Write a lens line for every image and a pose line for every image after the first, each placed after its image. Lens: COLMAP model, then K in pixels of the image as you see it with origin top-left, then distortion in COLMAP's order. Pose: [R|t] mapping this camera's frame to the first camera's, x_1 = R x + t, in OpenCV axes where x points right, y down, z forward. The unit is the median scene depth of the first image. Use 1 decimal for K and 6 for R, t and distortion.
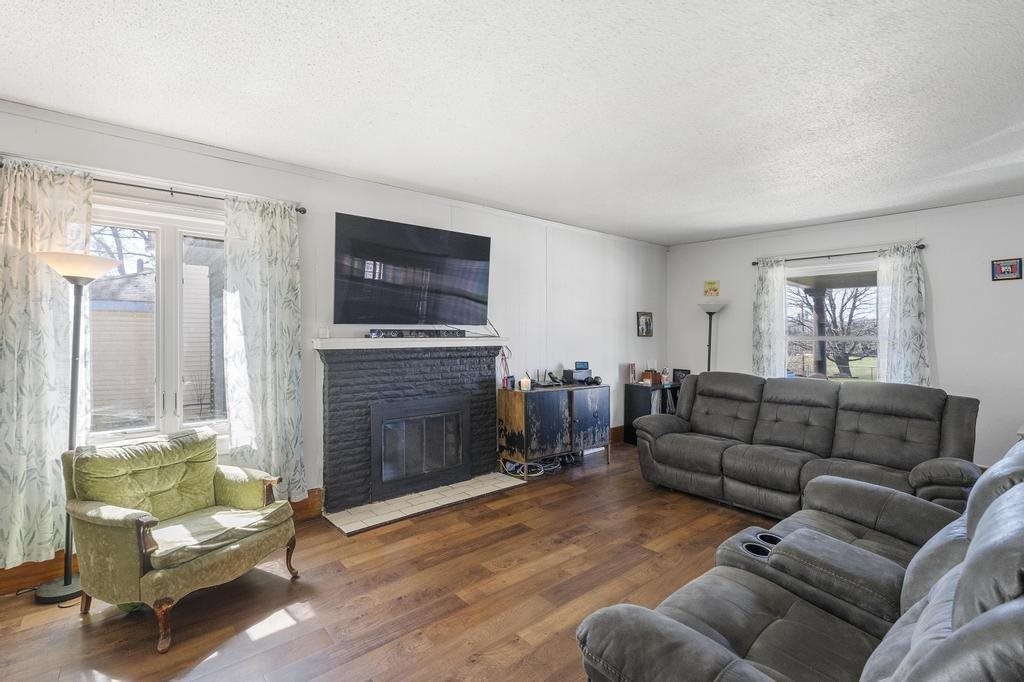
lens RADIAL K [[464.6, 0, 509.9], [0, 464.6, 337.9], [0, 0, 1]] dist [-0.002898, -0.000486]
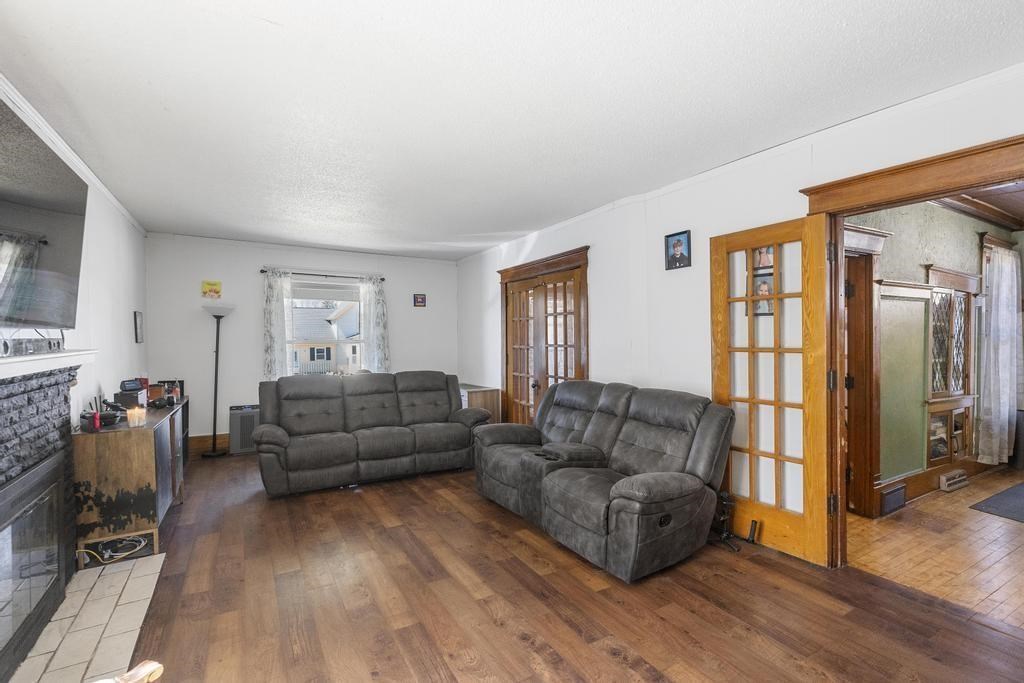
lens RADIAL K [[477.6, 0, 511.8], [0, 477.6, 346.0], [0, 0, 1]] dist [-0.004118, 0.000333]
pose [[0.158504, -0.024039, 0.987066, -0.588141], [0.005721, 0.999709, 0.023428, -0.018435], [-0.987342, 0.001933, 0.158595, 0.366081]]
